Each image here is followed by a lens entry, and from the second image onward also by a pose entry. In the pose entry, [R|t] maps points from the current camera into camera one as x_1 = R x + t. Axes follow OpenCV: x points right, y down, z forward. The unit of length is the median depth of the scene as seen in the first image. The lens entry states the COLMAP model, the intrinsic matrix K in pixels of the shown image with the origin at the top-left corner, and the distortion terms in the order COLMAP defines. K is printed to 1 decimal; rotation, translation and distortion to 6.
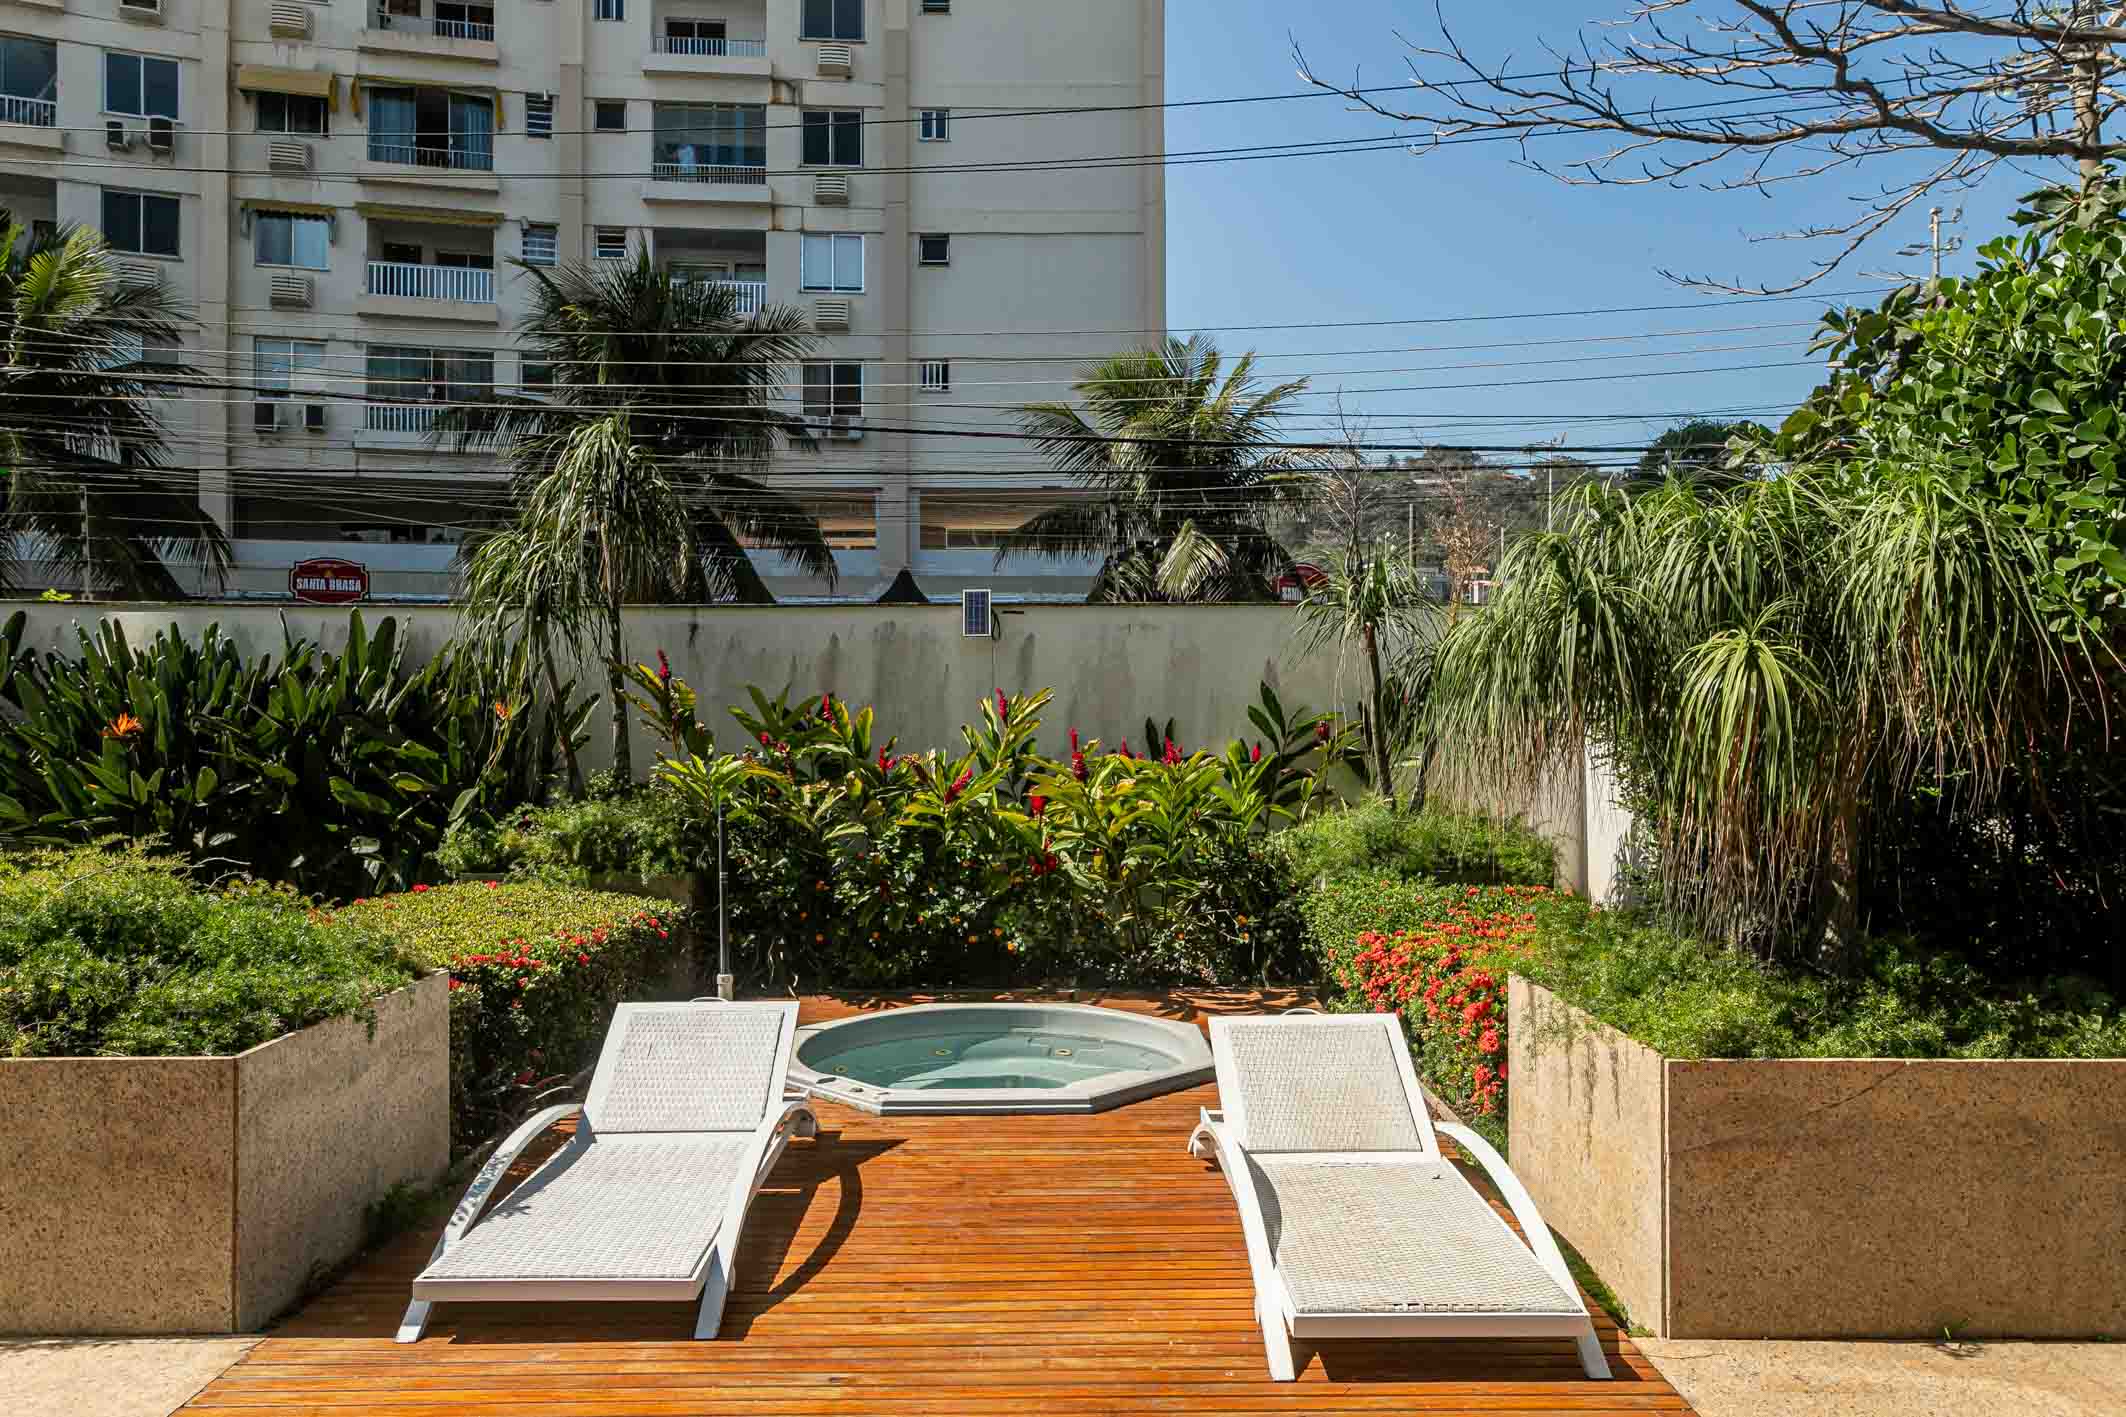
lens RADIAL K [[1524.6, 0, 1069.0], [0, 1524.6, 703.2], [0, 0, 1]] dist [0.006643, 0.004368]
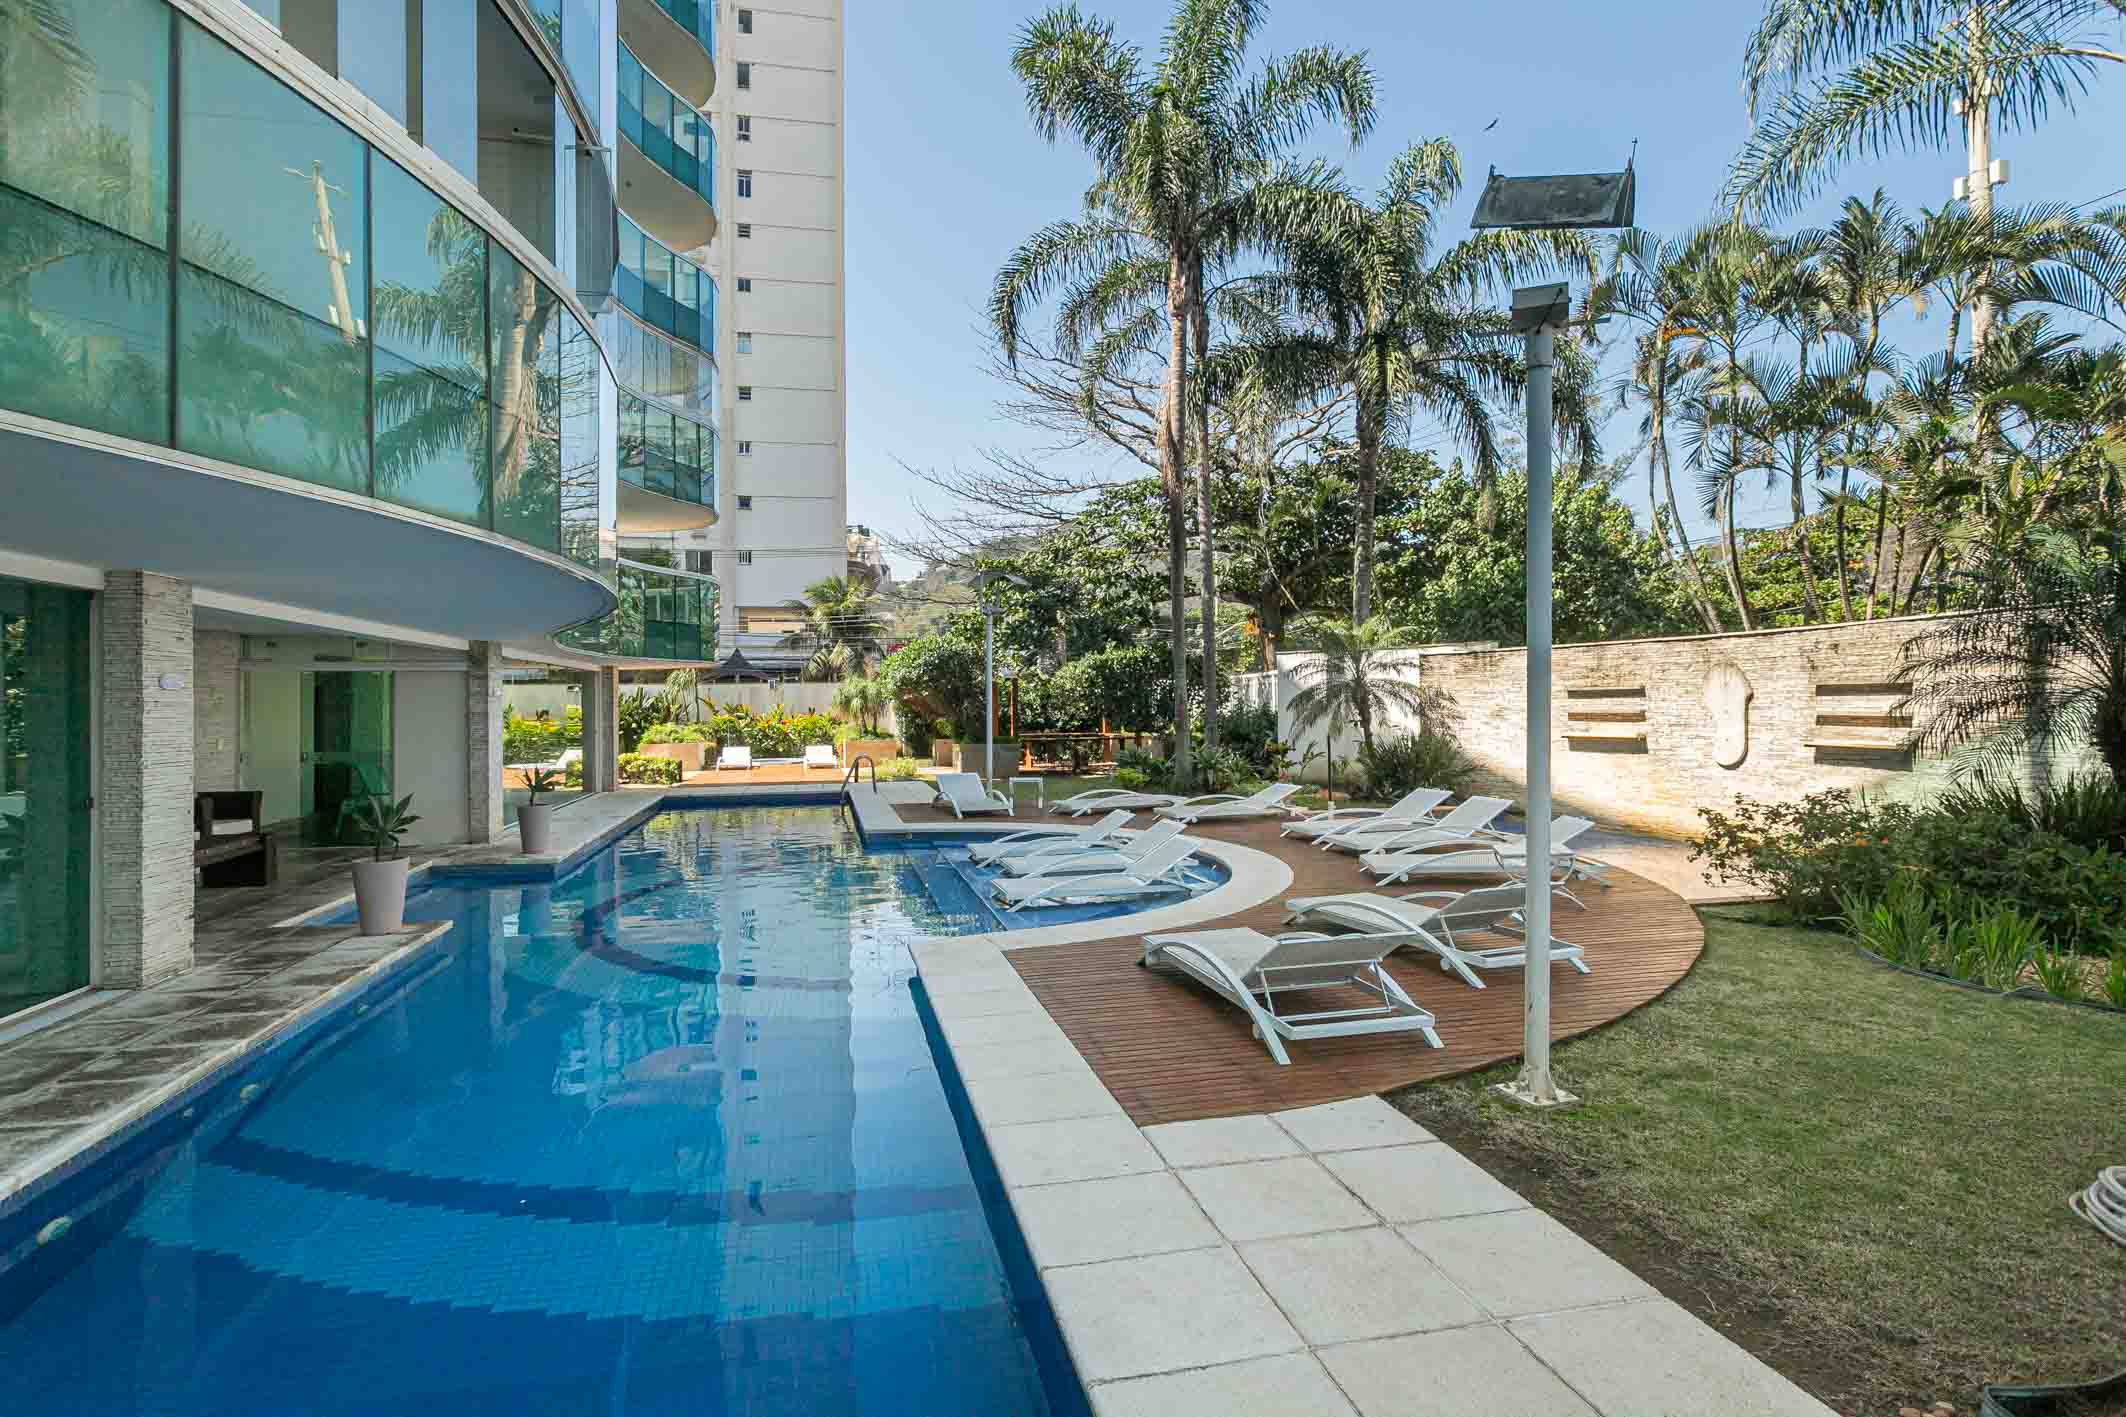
lens RADIAL K [[1148.0, 0, 1066.8], [0, 1148.0, 703.5], [0, 0, 1]] dist [-0.000785, -0.000020]
pose [[0.978428, -0.001896, 0.206578, 0.020921], [-0.000593, 0.999928, 0.011990, -0.009199], [-0.206586, -0.011854, 0.978357, -0.567132]]
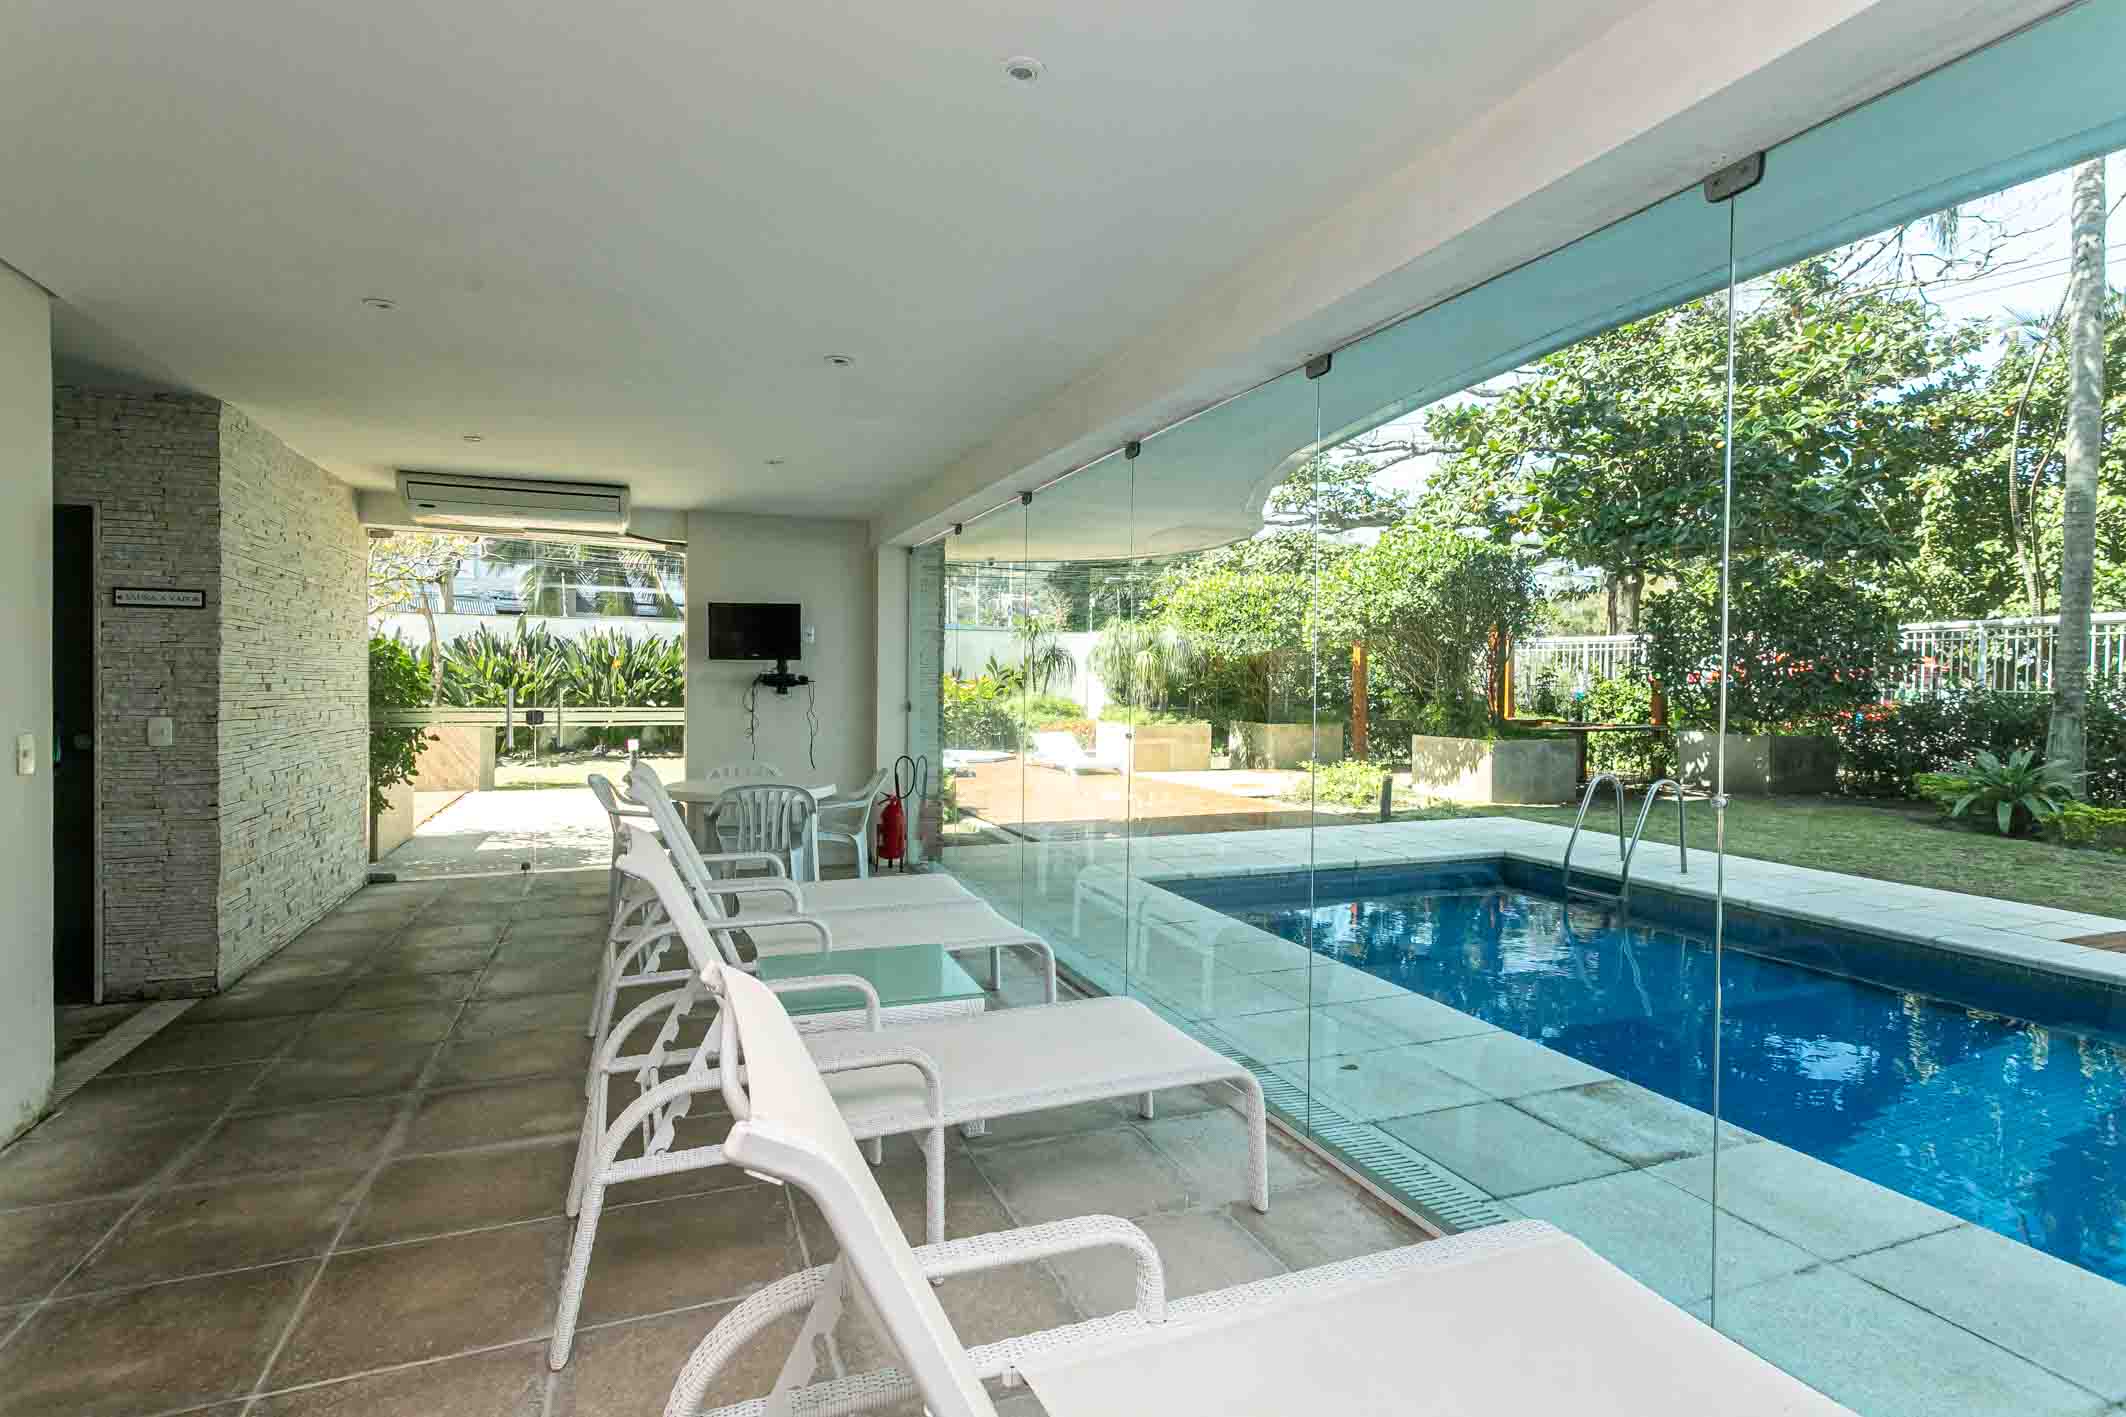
lens RADIAL K [[1045.4, 0, 1059.6], [0, 1045.4, 699.7], [0, 0, 1]] dist [-0.000022, -0.000002]
pose [[0.930574, 0.003603, 0.366087, -0.109362], [-0.015644, 0.999430, 0.029930, 0.001922], [-0.365770, -0.033579, 0.930099, -0.213499]]
